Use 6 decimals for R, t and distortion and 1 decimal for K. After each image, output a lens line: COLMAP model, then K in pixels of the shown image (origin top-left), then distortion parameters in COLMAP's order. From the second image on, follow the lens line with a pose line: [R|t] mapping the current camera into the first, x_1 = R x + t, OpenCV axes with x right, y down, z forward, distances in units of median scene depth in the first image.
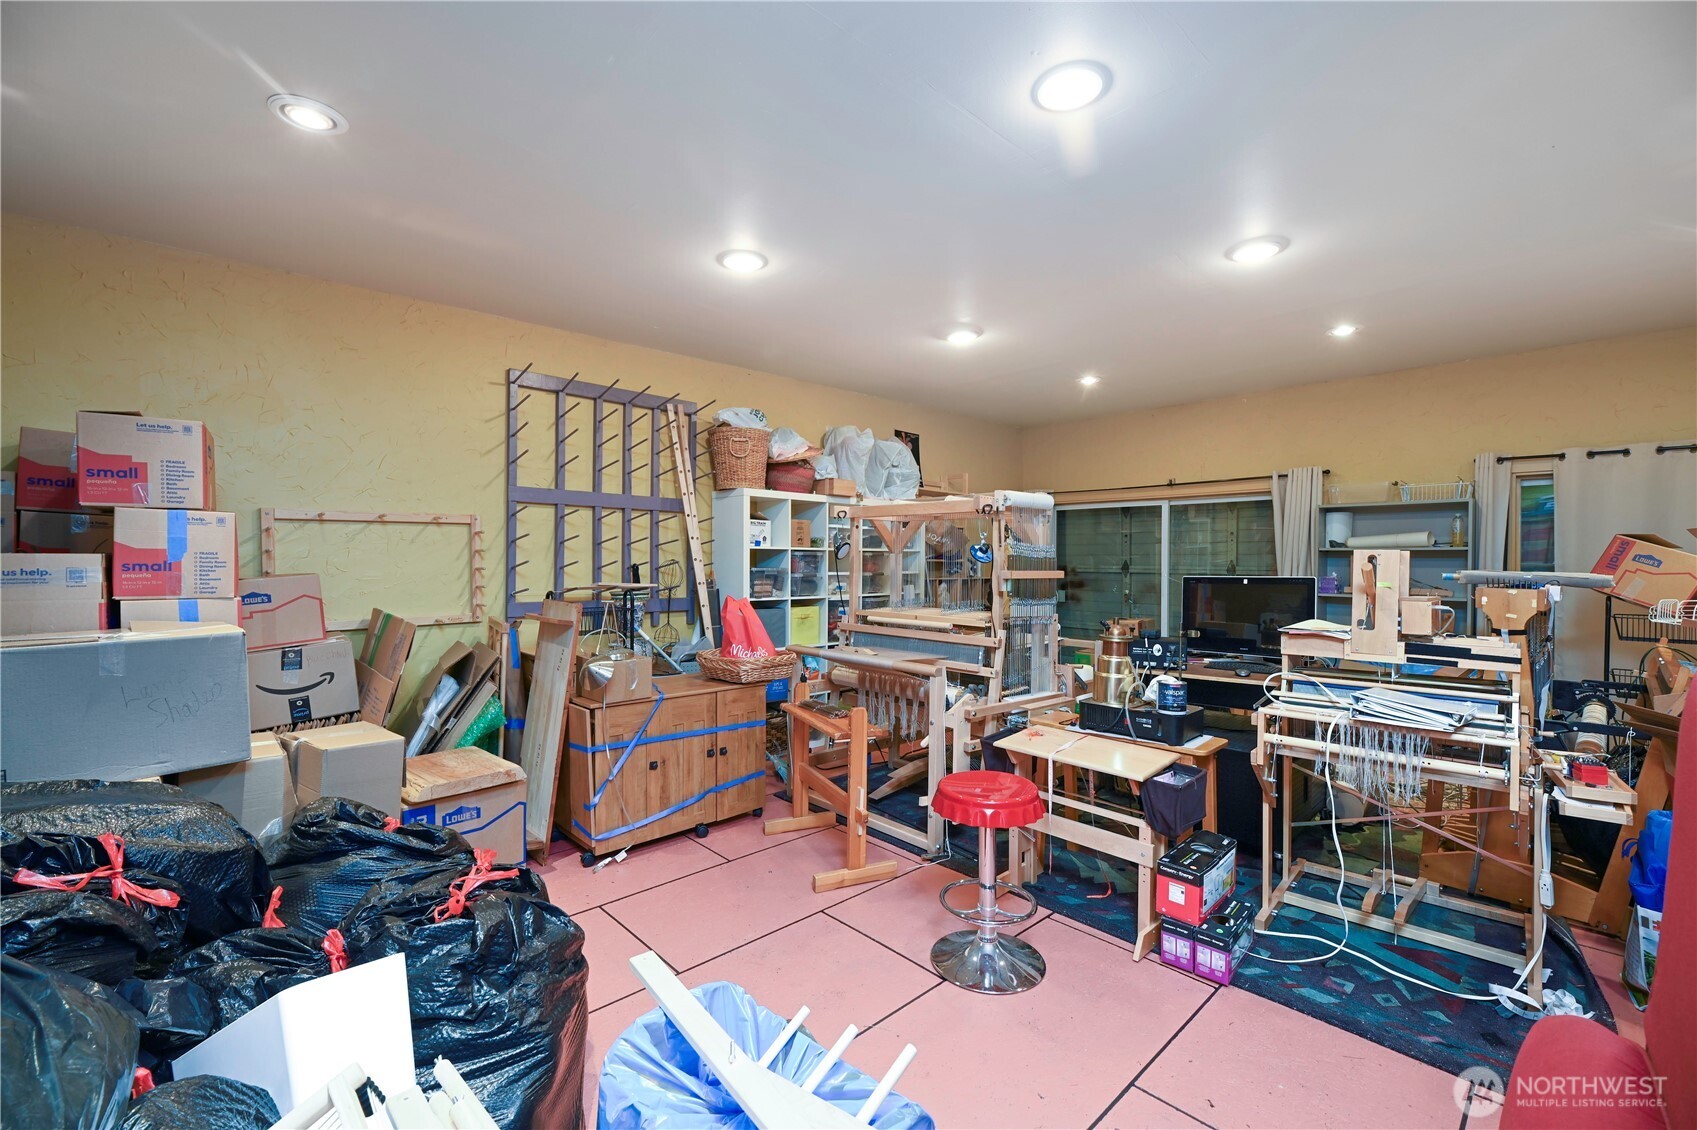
lens RADIAL K [[692.9, 0, 845.6], [0, 692.9, 567.8], [0, 0, 1]] dist [-0.003228, -0.001302]
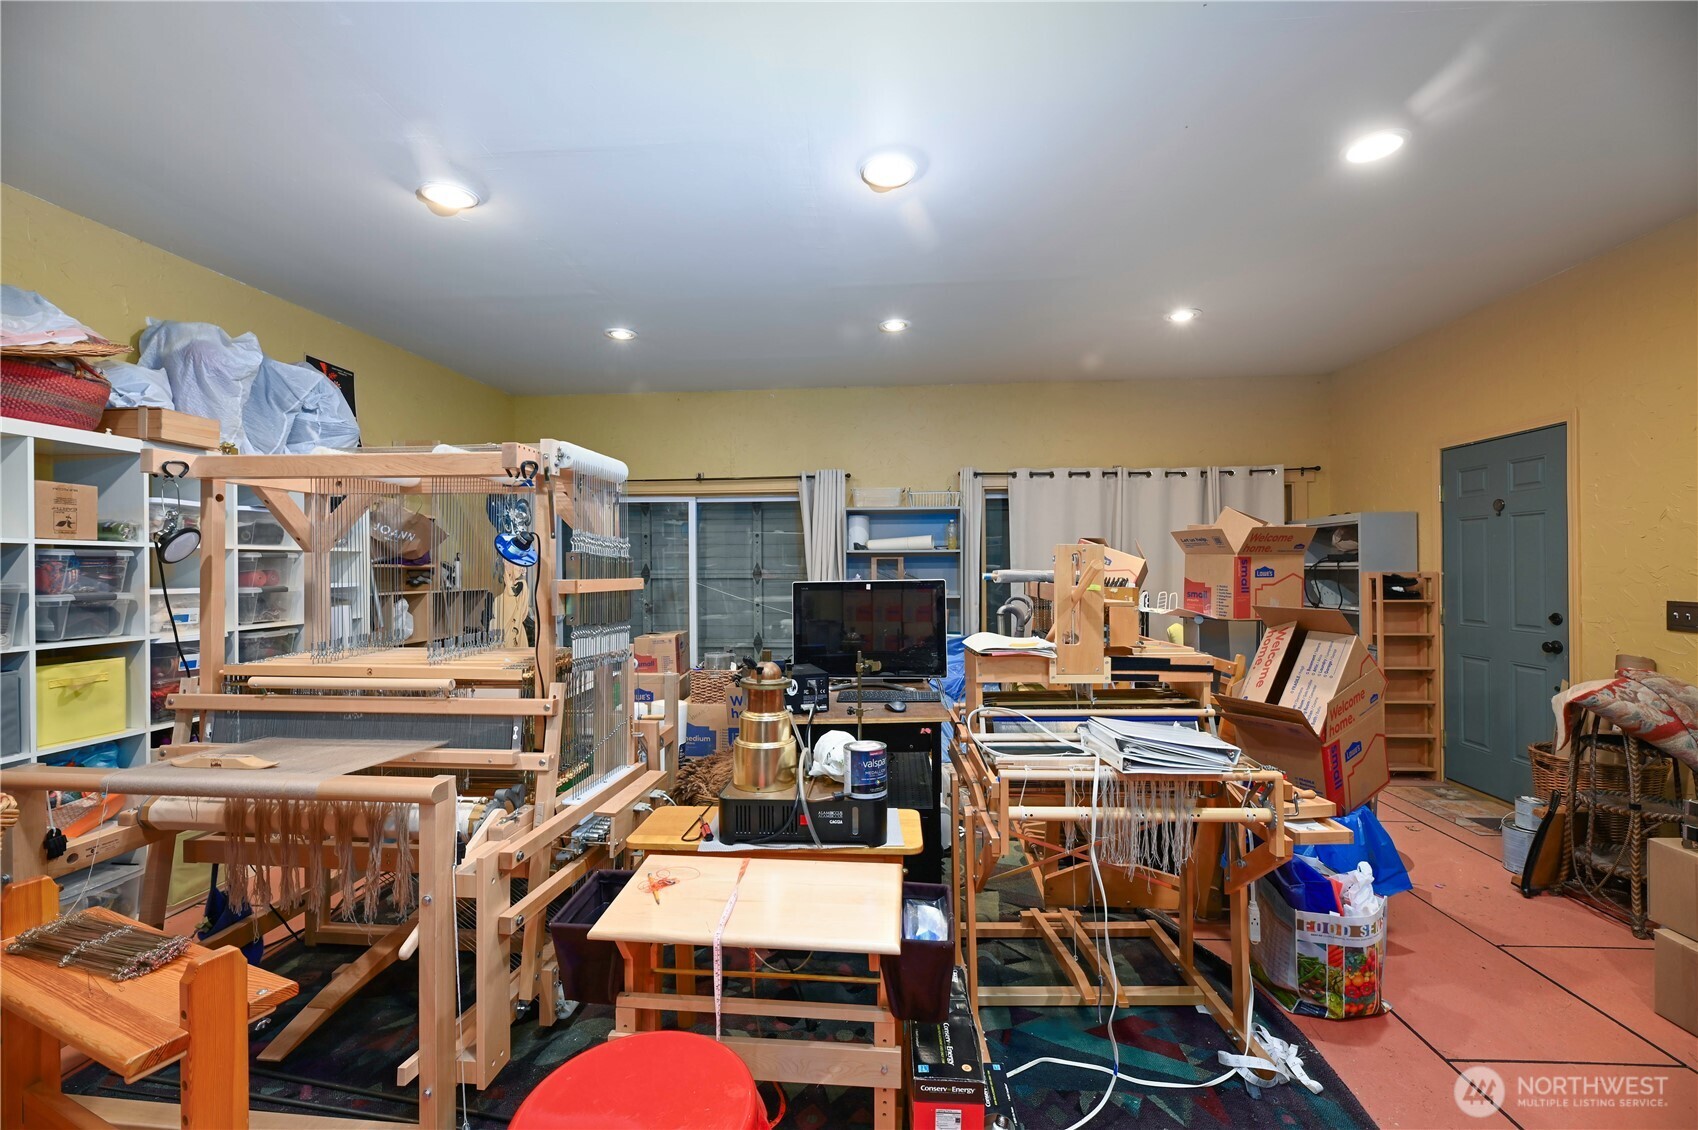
lens RADIAL K [[699.1, 0, 860.7], [0, 699.1, 568.5], [0, 0, 1]] dist [-0.002846, -0.002139]
pose [[0.734084, -0.010387, 0.678980, 0.014193], [0.015899, 0.999872, -0.001893, -0.000219], [-0.678873, 0.012185, 0.734155, 0.304489]]
